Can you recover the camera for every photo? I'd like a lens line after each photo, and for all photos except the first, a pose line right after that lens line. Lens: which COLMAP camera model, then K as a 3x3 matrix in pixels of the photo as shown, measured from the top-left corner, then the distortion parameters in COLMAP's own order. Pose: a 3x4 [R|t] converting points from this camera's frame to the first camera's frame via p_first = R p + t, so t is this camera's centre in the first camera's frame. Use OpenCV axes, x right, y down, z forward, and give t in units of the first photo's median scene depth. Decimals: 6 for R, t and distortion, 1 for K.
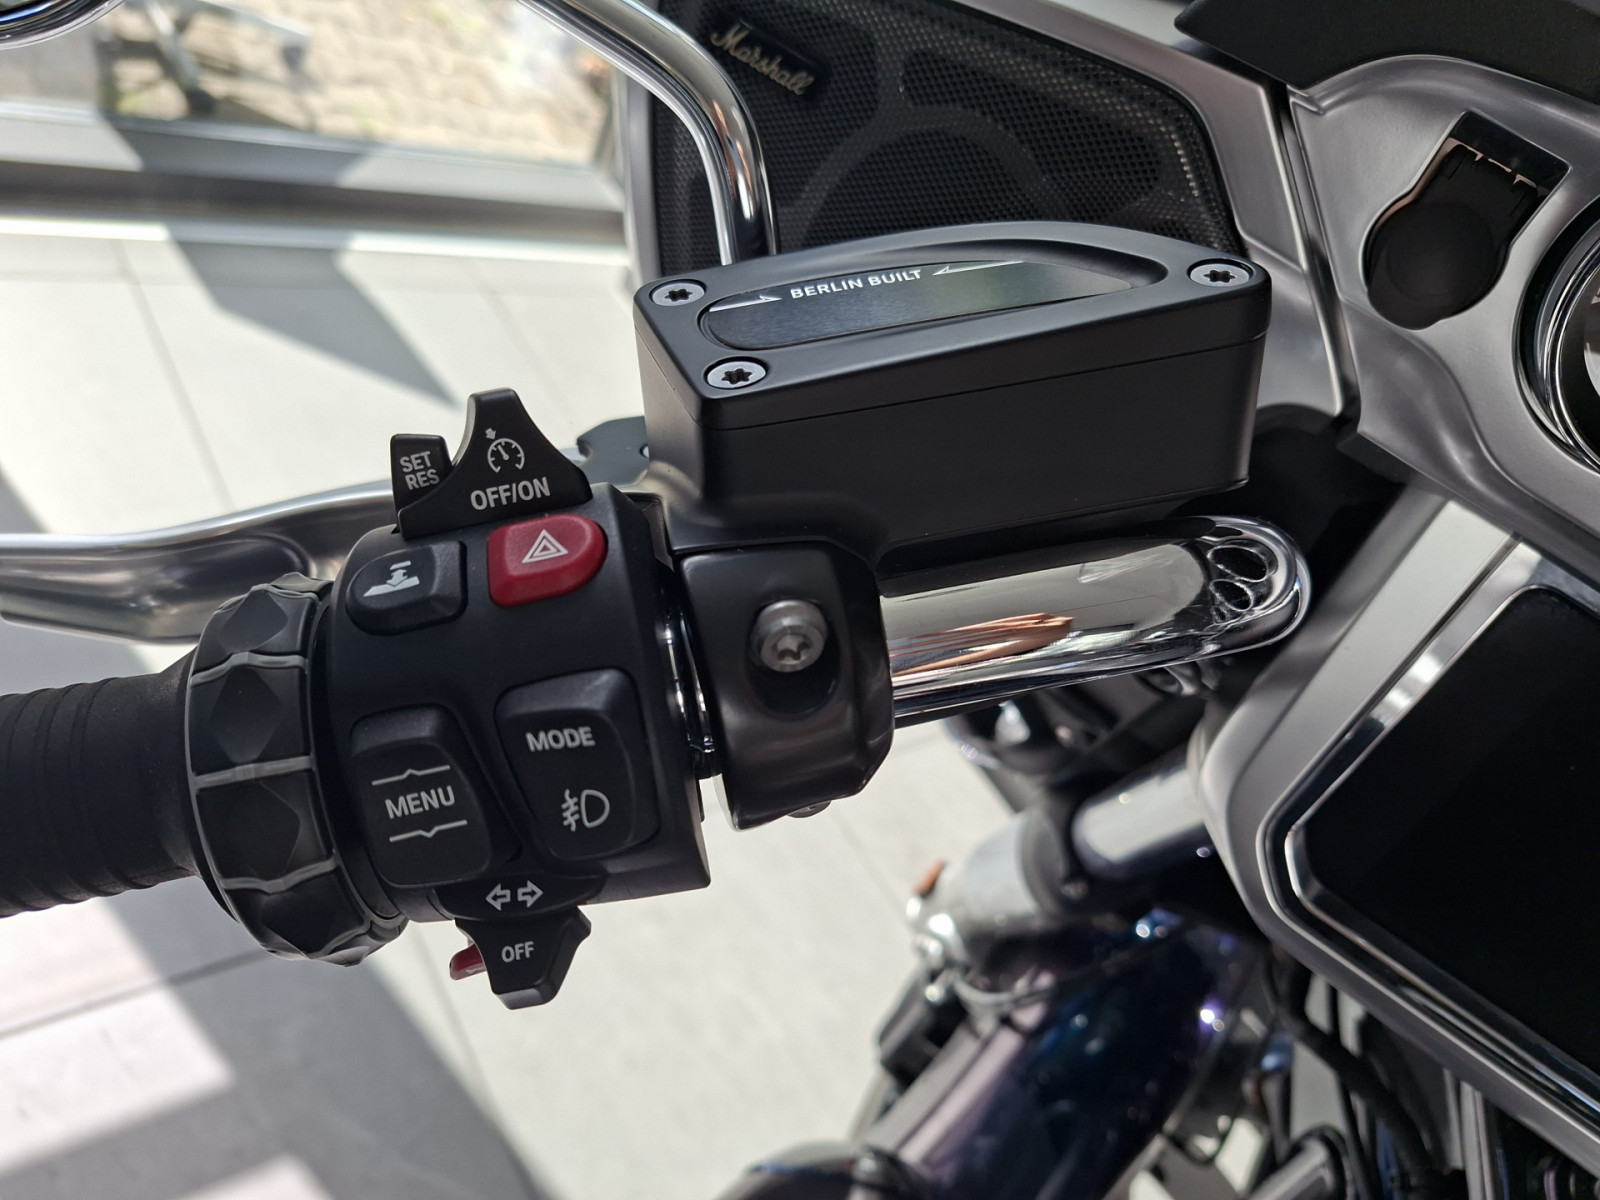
lens RADIAL K [[1202.2, 0, 800.0], [0, 1202.2, 600.0], [0, 0, 1]] dist [0.042183, -0.006065]
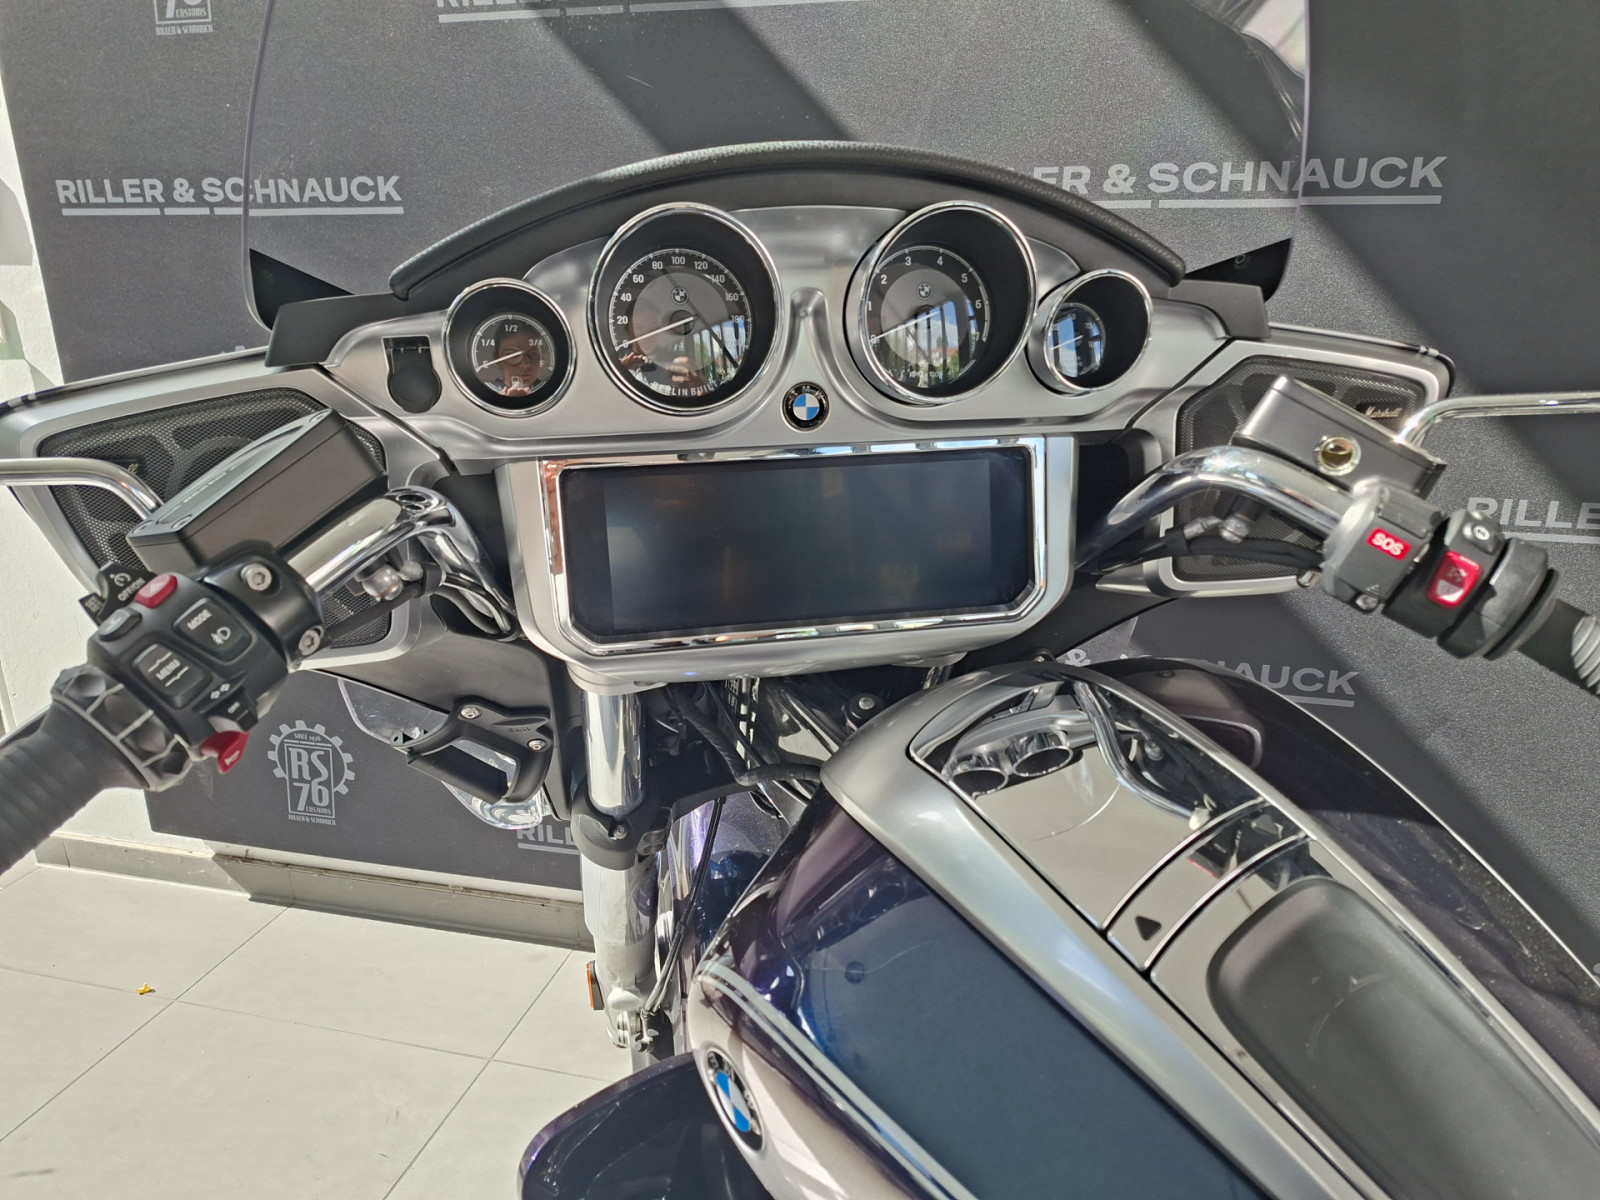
lens RADIAL K [[1202.2, 0, 800.0], [0, 1202.2, 600.0], [0, 0, 1]] dist [0.042183, -0.006065]
pose [[0.711182, -0.553062, 0.433984, -0.291259], [0.659595, 0.738516, -0.139743, 1.028604], [-0.243218, 0.385637, 0.890016, -1.423772]]
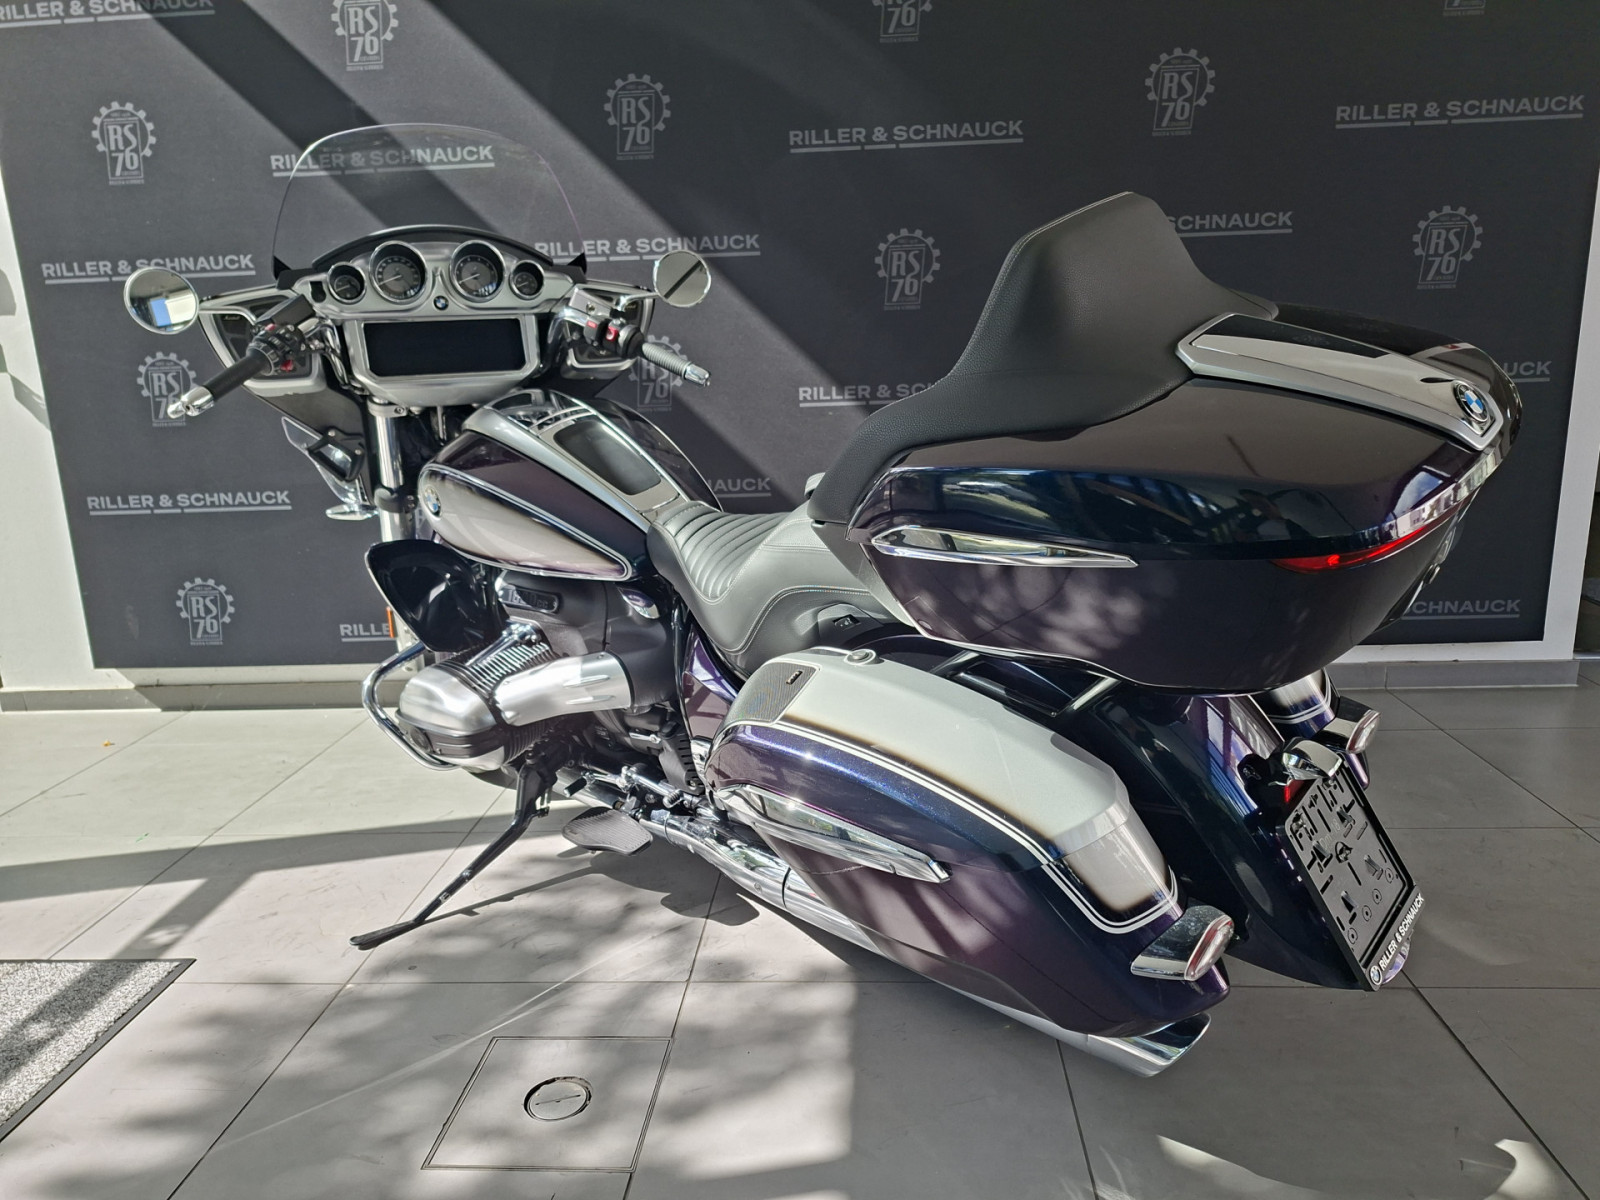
lens RADIAL K [[1166.1, 0, 821.5], [0, 1166.1, 593.6], [0, 0, 1]] dist [0.042933, -0.047815]
pose [[0.562273, -0.570873, 0.598292, -4.177446], [0.739677, 0.670695, -0.055189, 4.798648], [-0.369766, 0.473574, 0.799375, -6.808934]]
